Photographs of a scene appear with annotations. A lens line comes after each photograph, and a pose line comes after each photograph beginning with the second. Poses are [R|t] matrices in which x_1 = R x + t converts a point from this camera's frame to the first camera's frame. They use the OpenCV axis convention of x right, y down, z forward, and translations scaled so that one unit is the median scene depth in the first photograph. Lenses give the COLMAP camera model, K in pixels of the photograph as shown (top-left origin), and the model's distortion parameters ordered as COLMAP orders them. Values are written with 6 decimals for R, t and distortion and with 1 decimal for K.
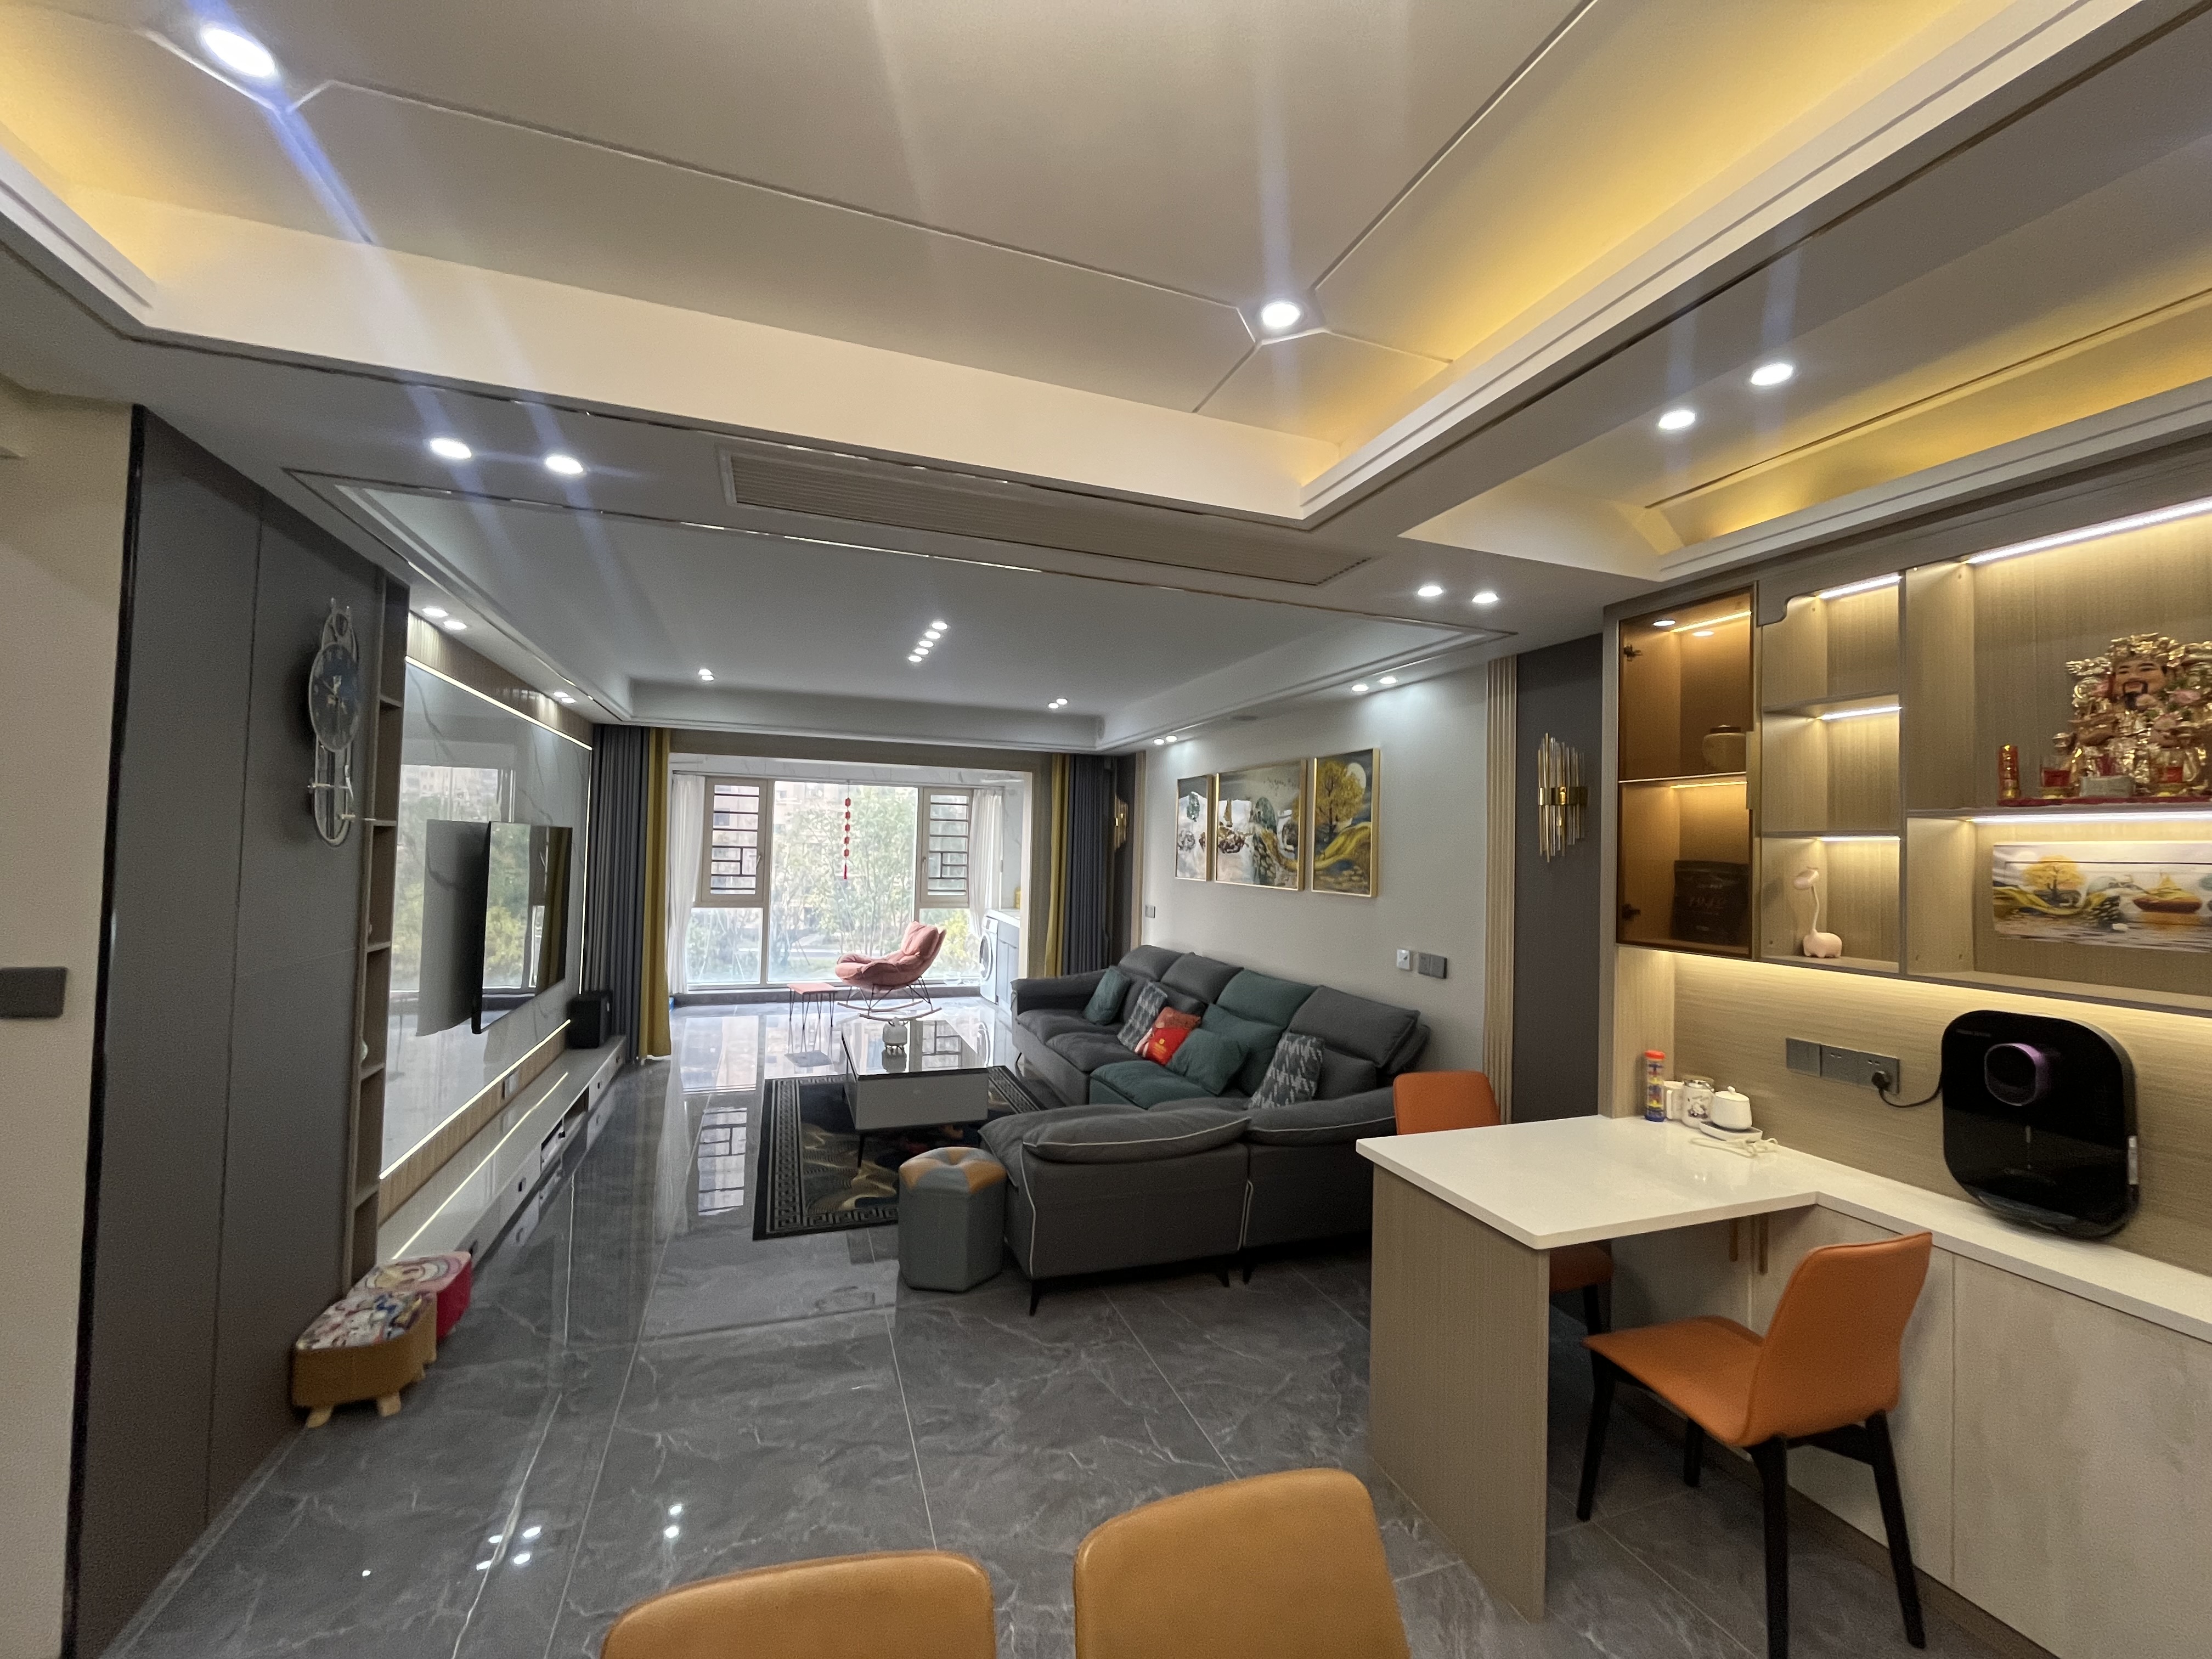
lens RADIAL K [[900.2, 0, 1093.8], [0, 900.2, 829.5], [0, 0, 1]] dist [0.016593, 0.000148]
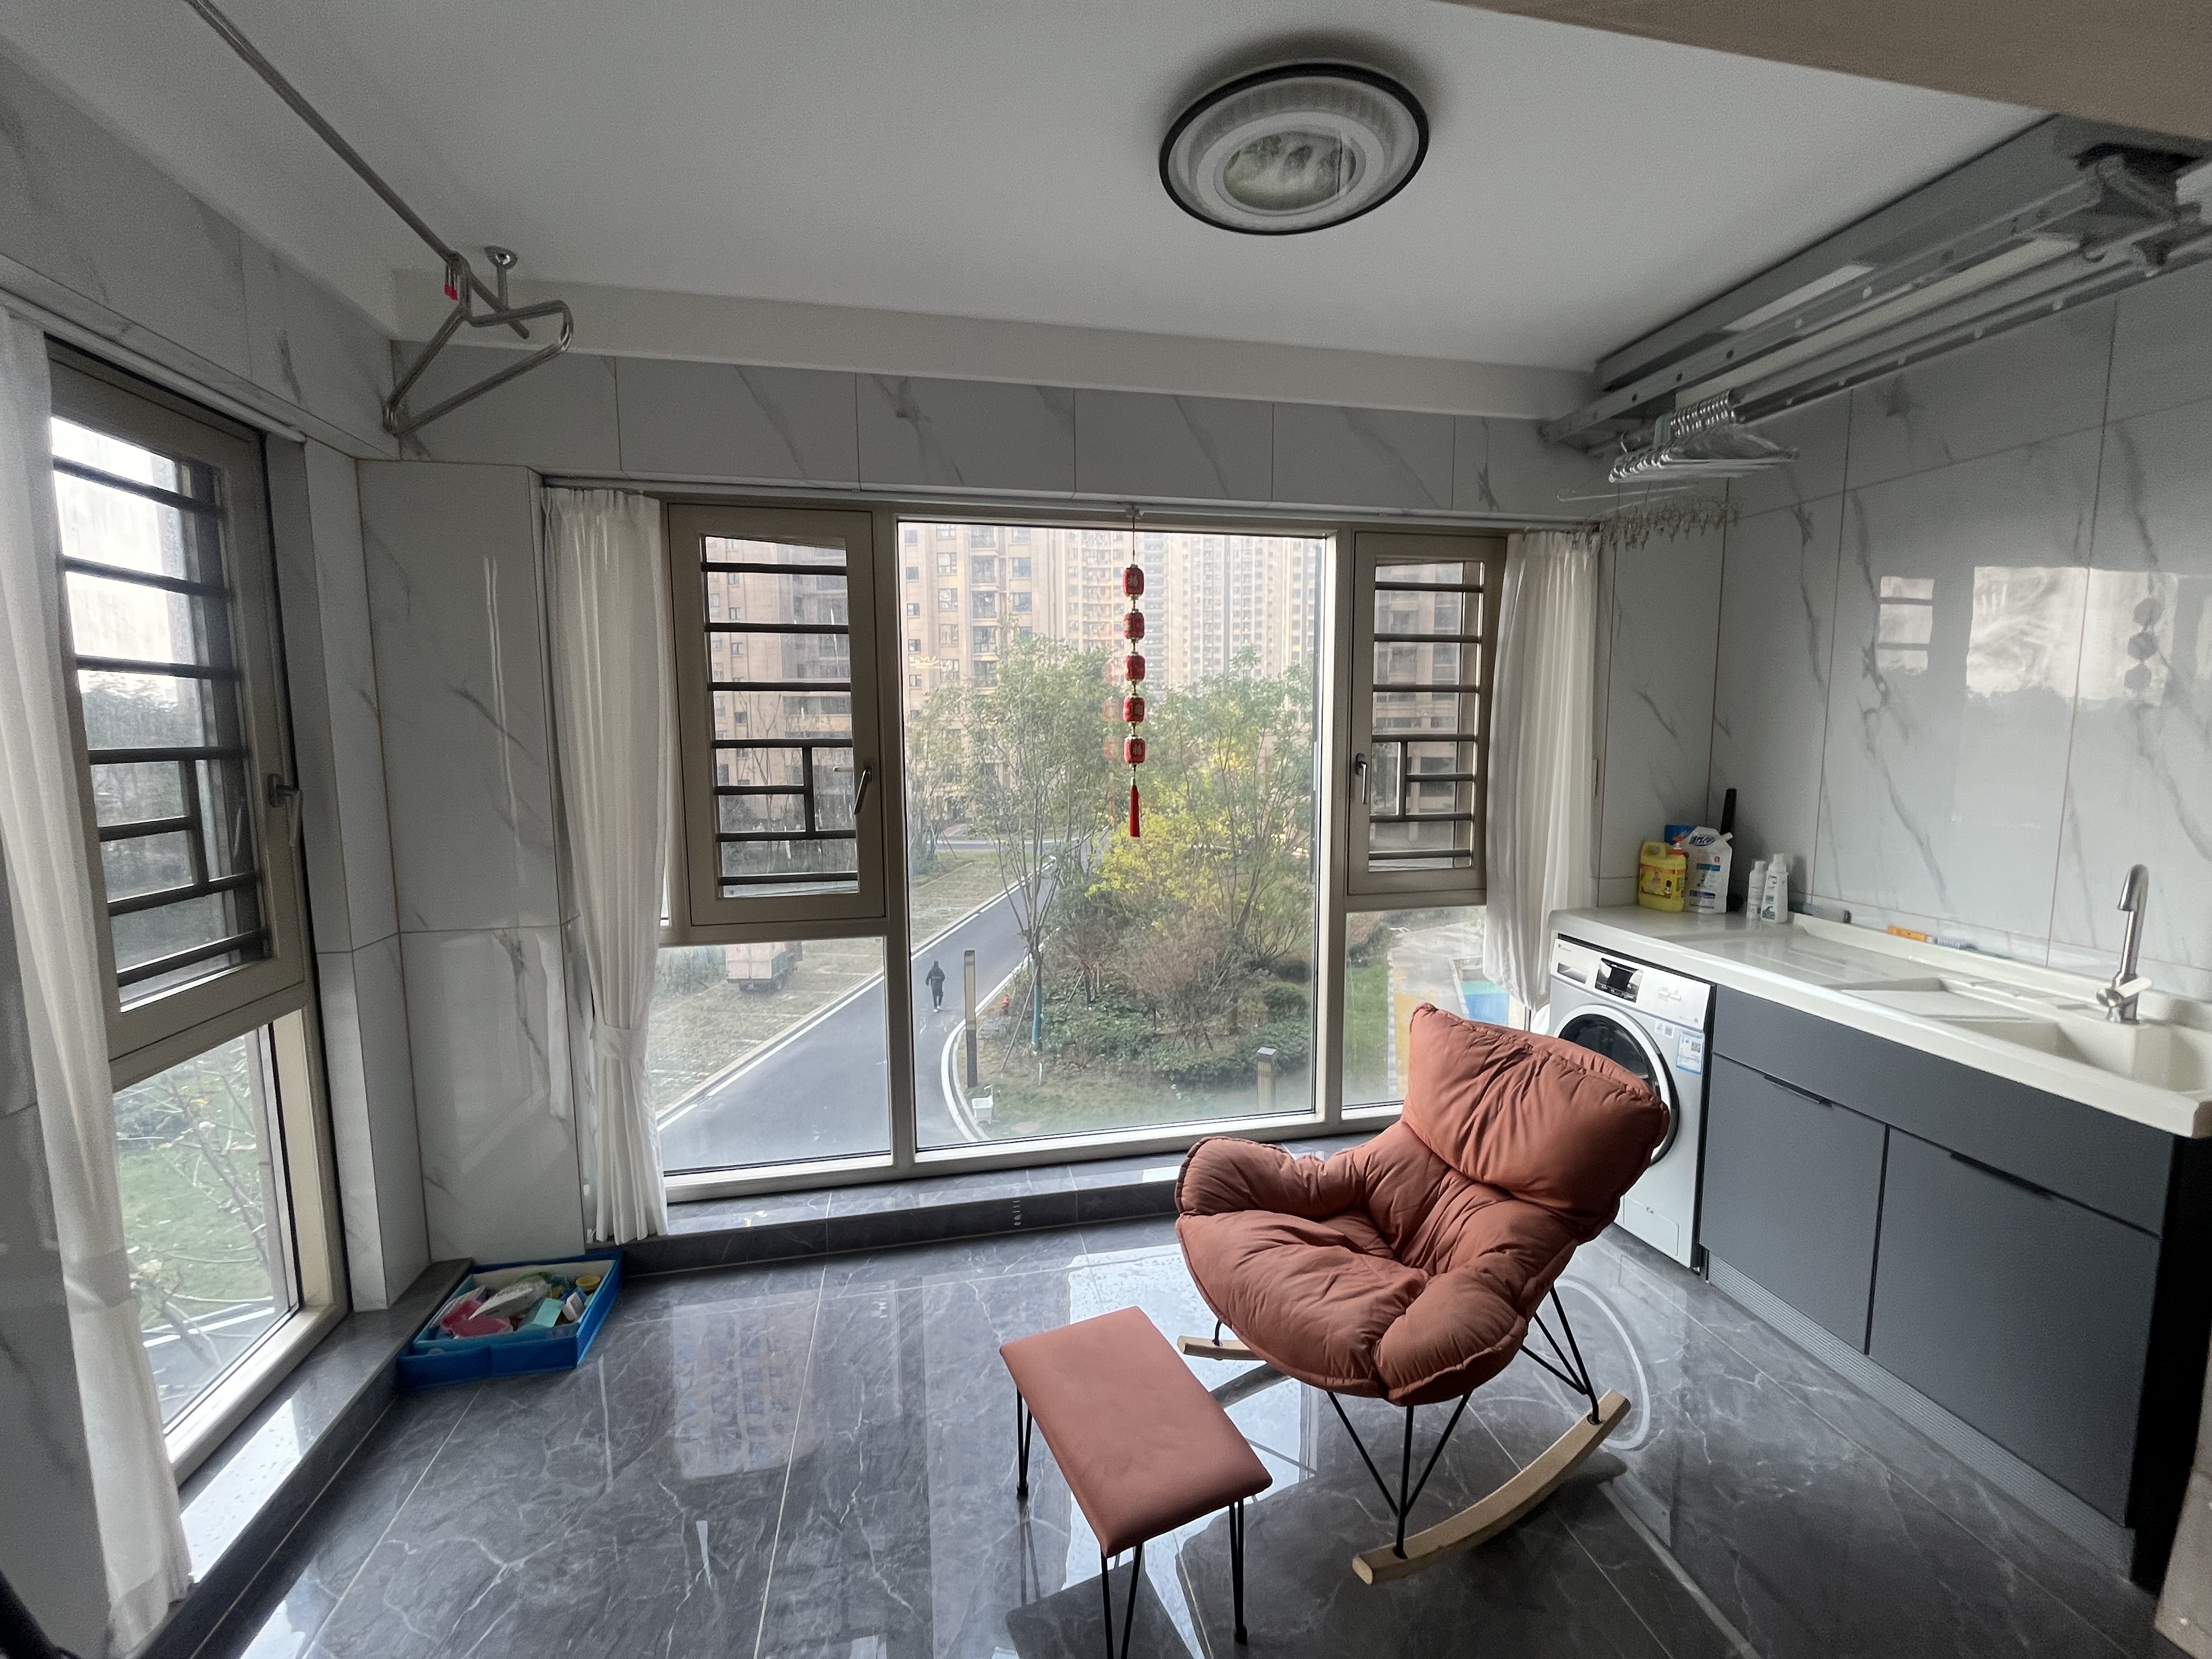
lens RADIAL K [[900.2, 0, 1104.9], [0, 900.2, 823.5], [0, 0, 1]] dist [0.016593, 0.000148]
pose [[0.990917, -0.018816, -0.133149, -0.246318], [0.035671, 0.991470, 0.125359, 0.011384], [0.129654, -0.128970, 0.983136, 0.699473]]
